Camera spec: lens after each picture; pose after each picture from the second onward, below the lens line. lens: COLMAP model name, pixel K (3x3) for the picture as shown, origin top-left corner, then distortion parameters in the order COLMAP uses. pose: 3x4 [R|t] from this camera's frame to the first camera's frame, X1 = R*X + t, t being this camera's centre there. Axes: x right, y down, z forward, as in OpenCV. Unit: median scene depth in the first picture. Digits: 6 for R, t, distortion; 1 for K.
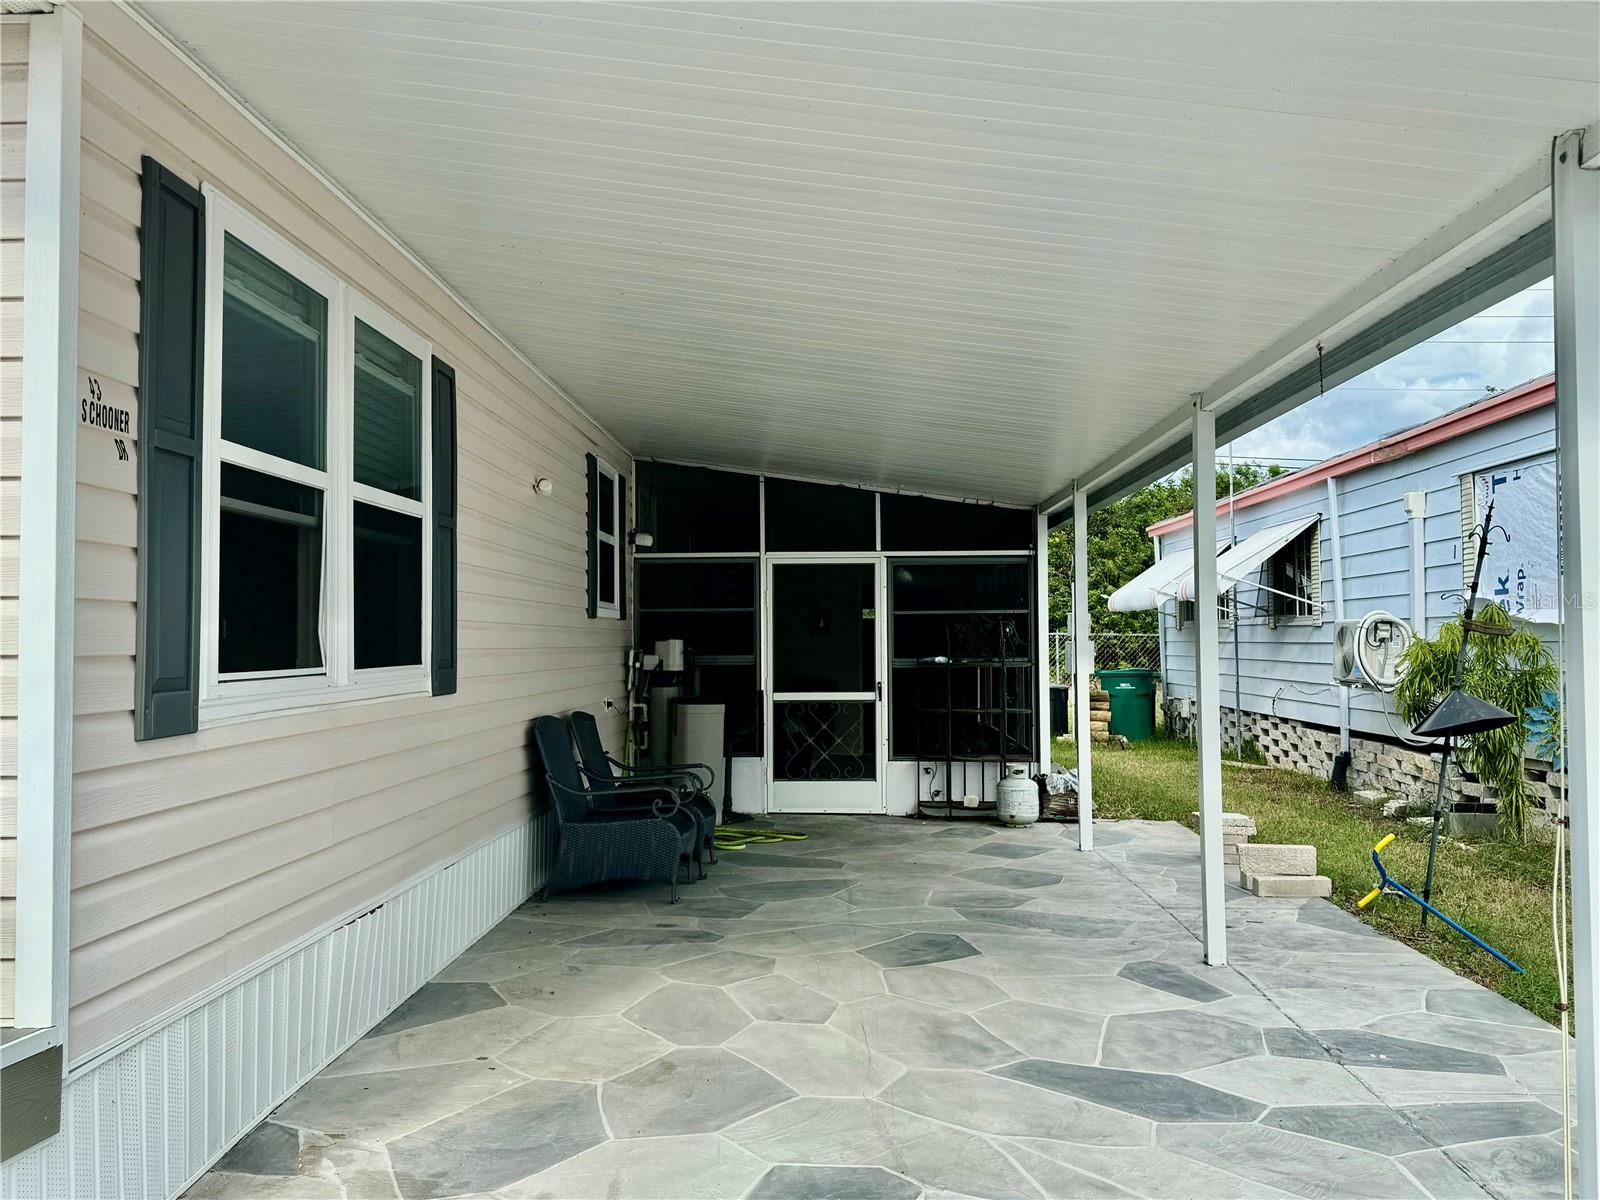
lens RADIAL K [[1363.5, 0, 807.6], [0, 1363.5, 590.6], [0, 0, 1]] dist [-0.000797, -0.013696]
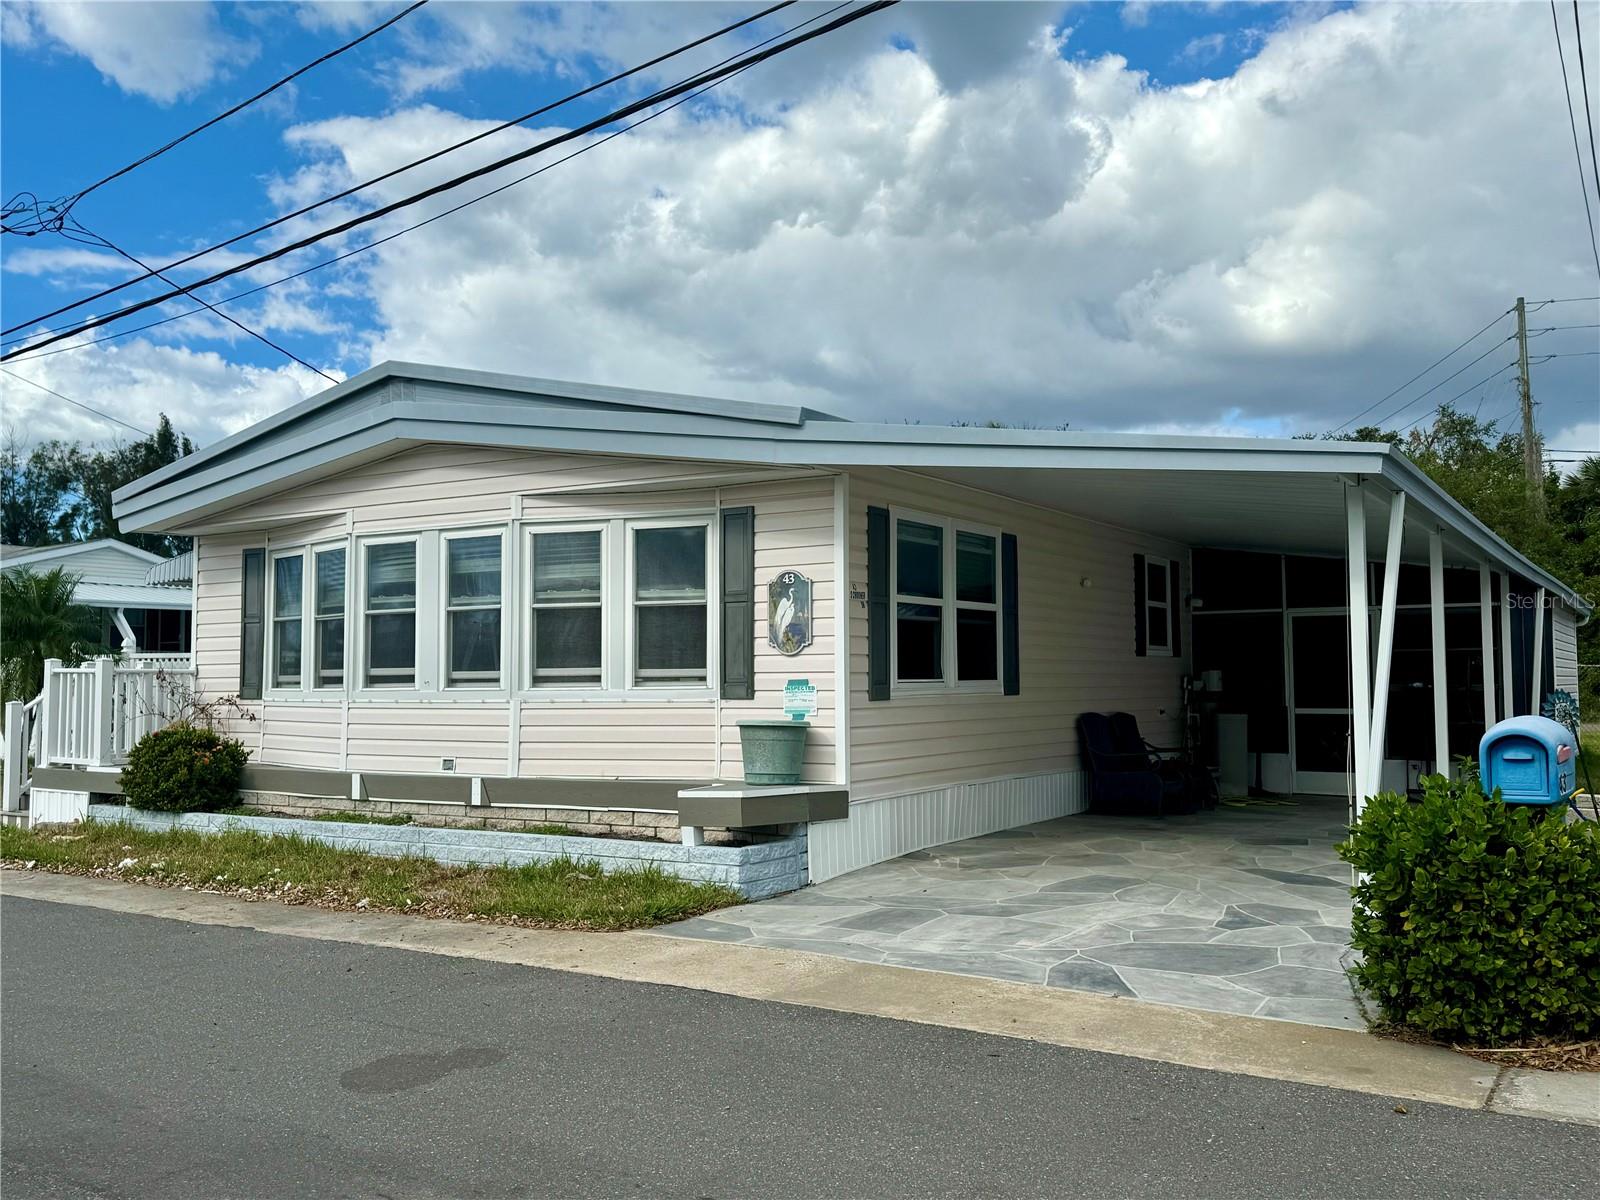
lens RADIAL K [[1363.5, 0, 801.0], [0, 1363.5, 597.8], [0, 0, 1]] dist [-0.000797, -0.013696]
pose [[0.856518, -0.027650, -0.515375, 0.511889], [0.017054, 0.999535, -0.025284, -0.023334], [0.515835, 0.012867, 0.856591, -0.909481]]
